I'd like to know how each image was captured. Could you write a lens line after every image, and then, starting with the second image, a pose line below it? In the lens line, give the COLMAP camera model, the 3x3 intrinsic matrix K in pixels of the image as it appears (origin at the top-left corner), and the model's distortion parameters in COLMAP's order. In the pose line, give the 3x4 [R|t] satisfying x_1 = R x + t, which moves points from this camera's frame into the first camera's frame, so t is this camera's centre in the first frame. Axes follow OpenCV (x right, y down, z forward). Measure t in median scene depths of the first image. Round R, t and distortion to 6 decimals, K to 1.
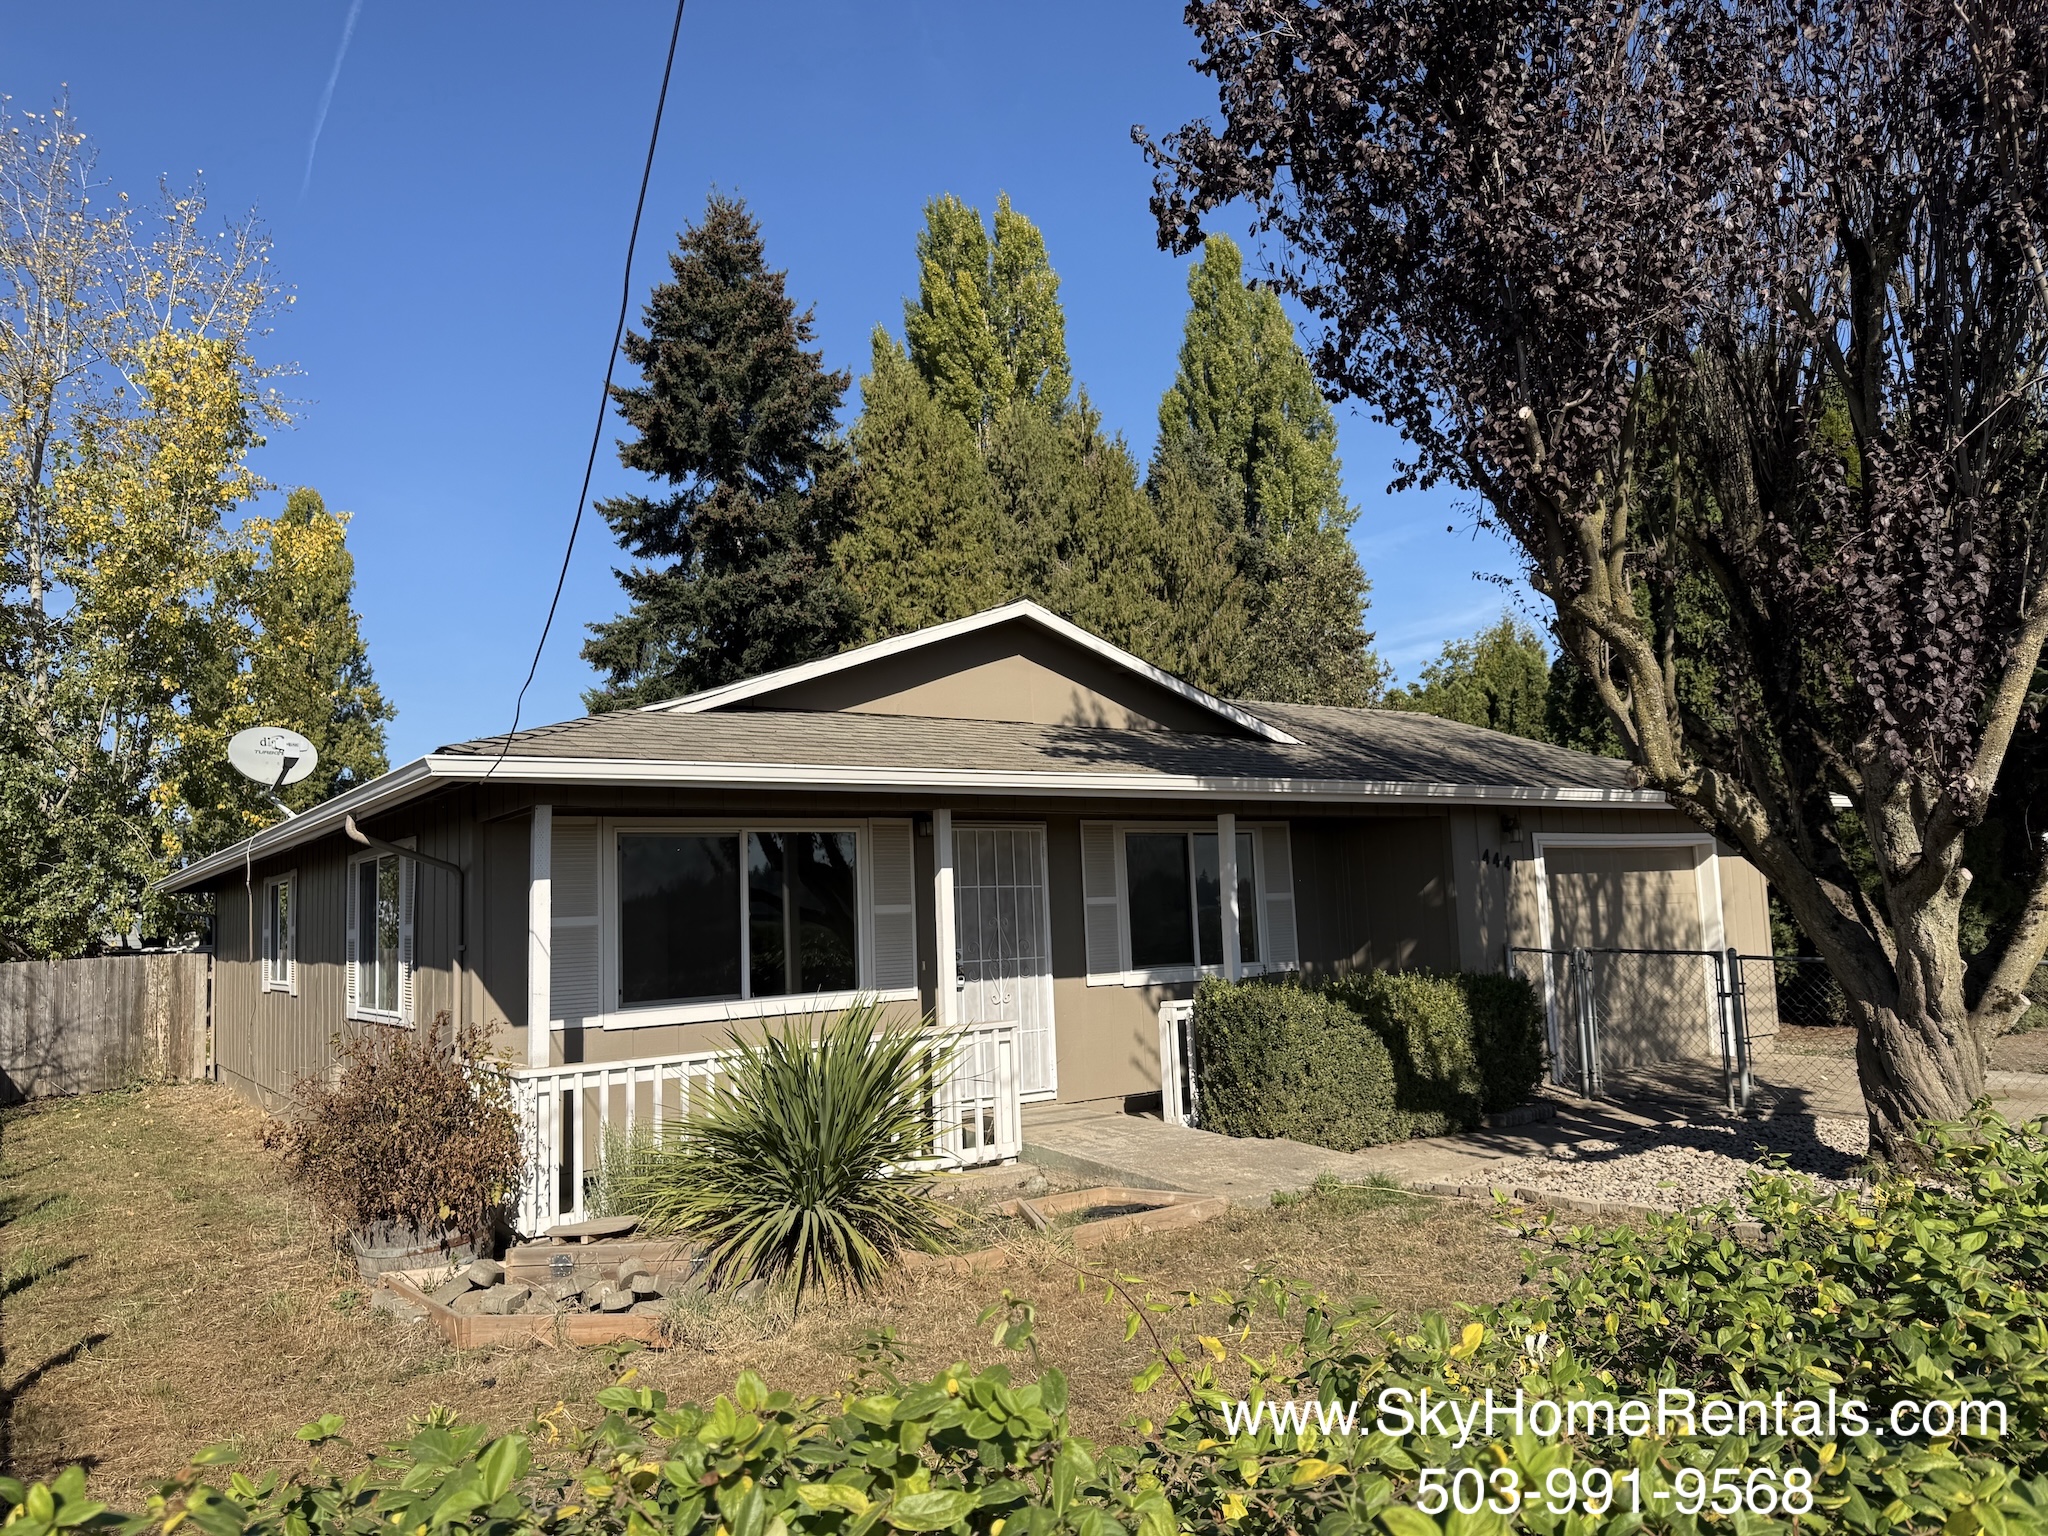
lens RADIAL K [[1448.5, 0, 1024.0], [0, 1448.5, 768.0], [0, 0, 1]] dist [0.195452, -0.282412]
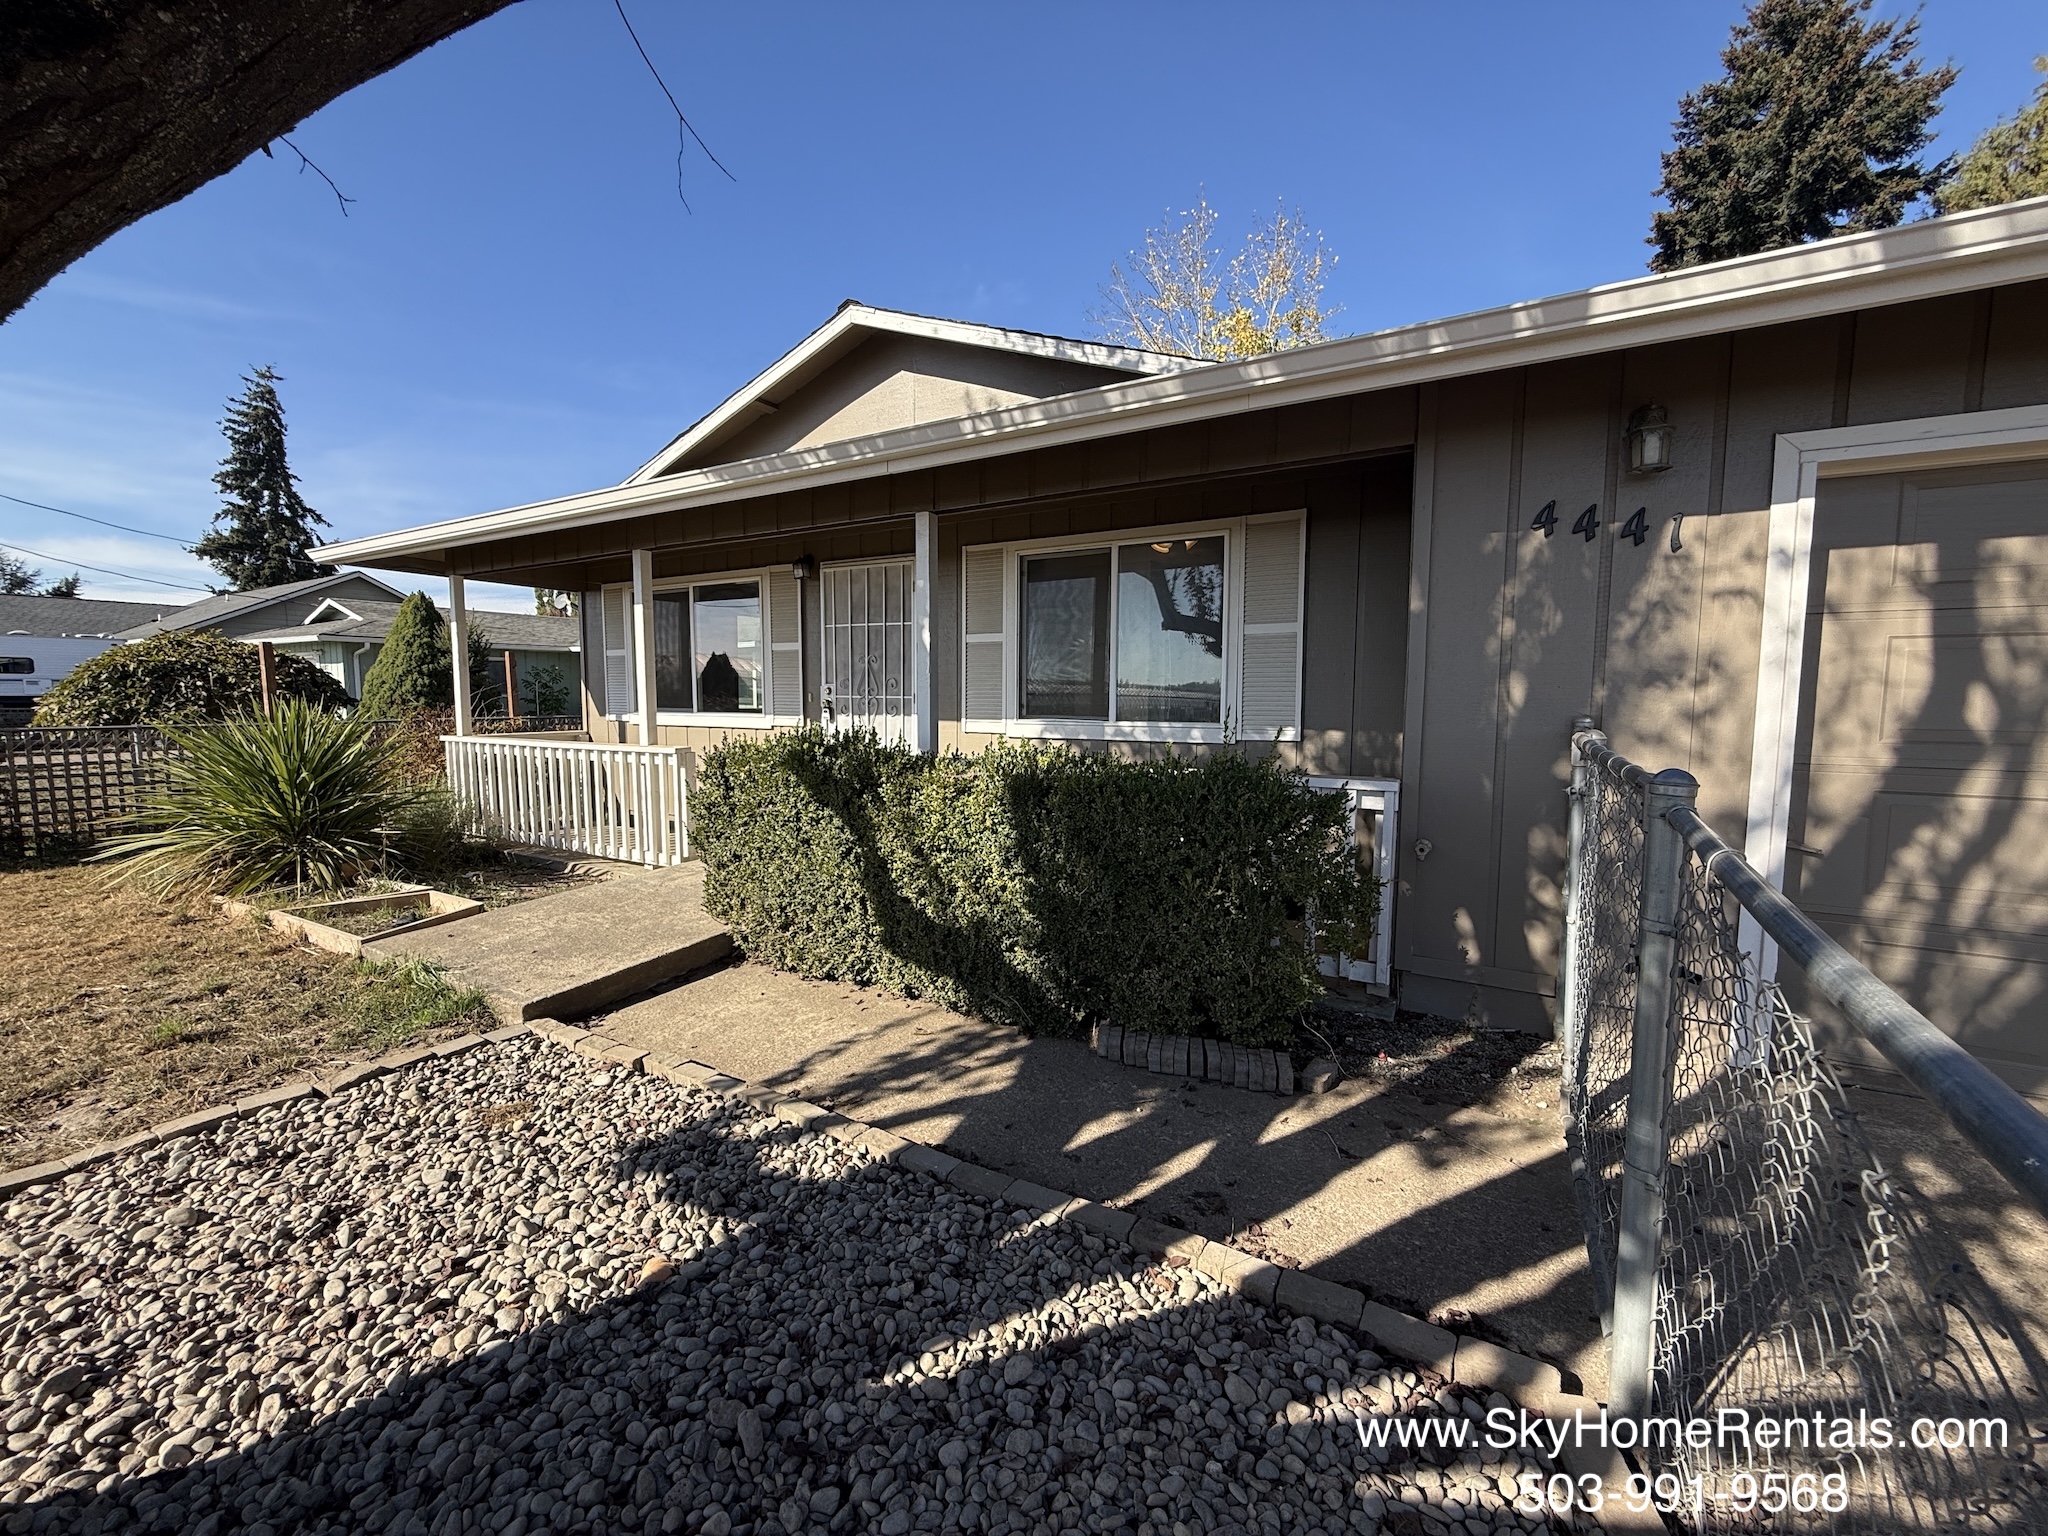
lens RADIAL K [[812.9, 0, 1024.0], [0, 812.9, 768.0], [0, 0, 1]] dist [-0.000362, 0.000027]
pose [[0.413246, 0.126021, -0.901857, 0.426698], [0.076549, 0.982065, 0.172306, 0.071201], [0.907396, -0.140241, 0.396188, 0.675029]]
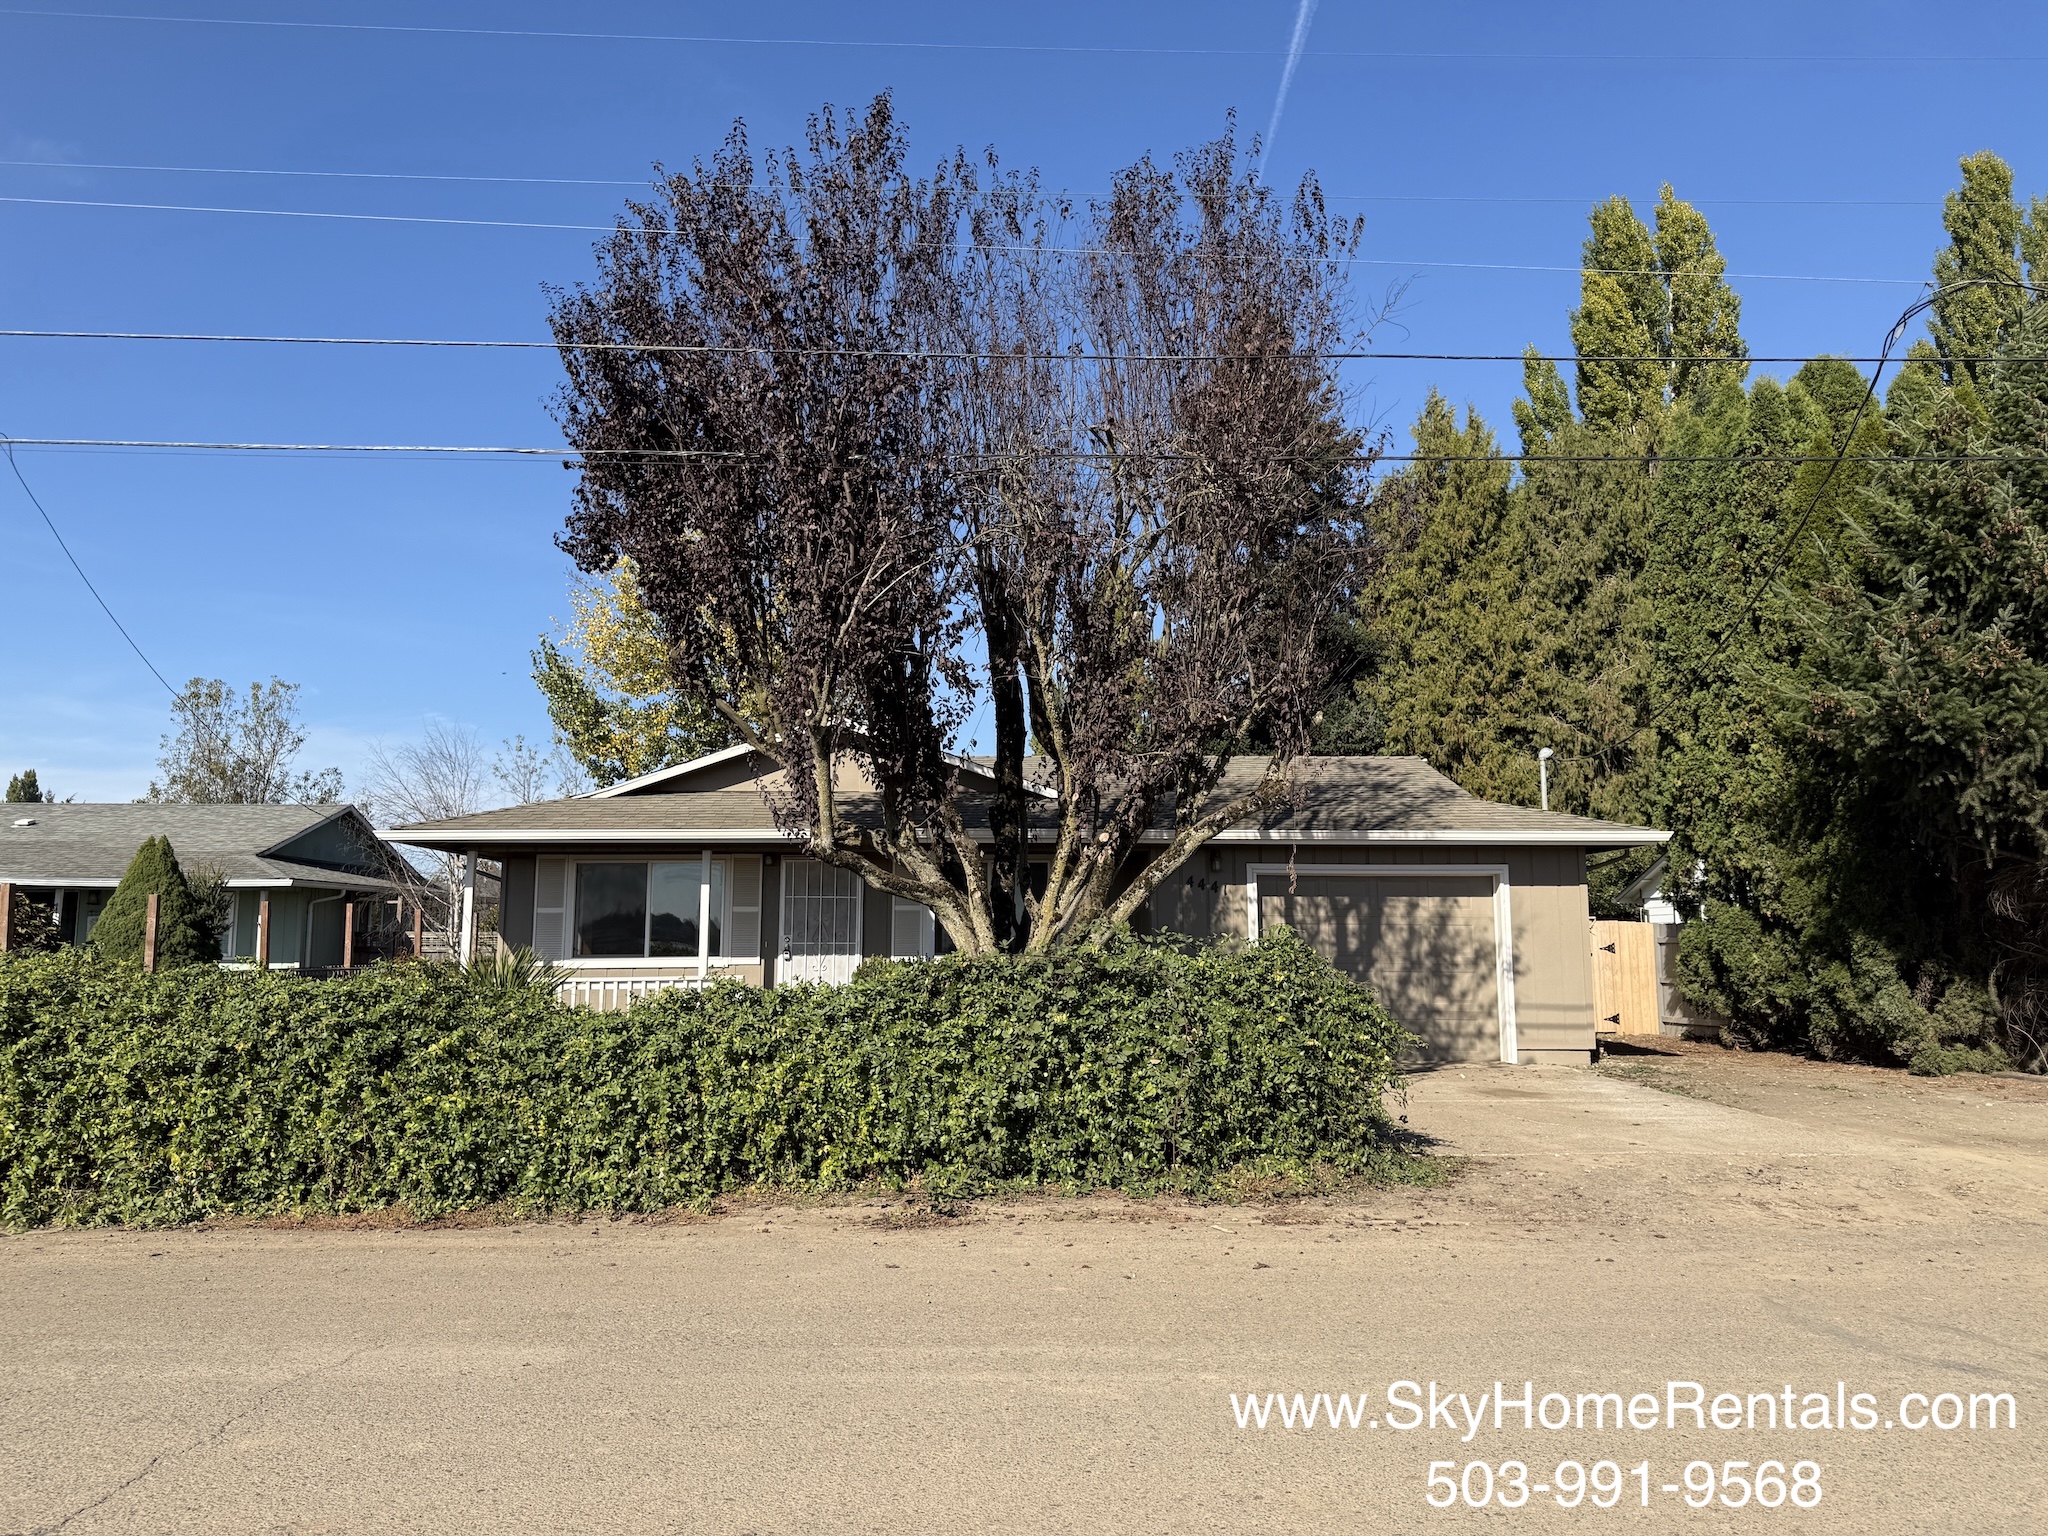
lens RADIAL K [[1448.5, 0, 1024.0], [0, 1448.5, 768.0], [0, 0, 1]] dist [0.195452, -0.282412]
pose [[0.817094, -0.029296, -0.575760, 0.843112], [0.024110, 0.999571, -0.016644, -0.020470], [0.576001, -0.000282, 0.817449, -0.128666]]
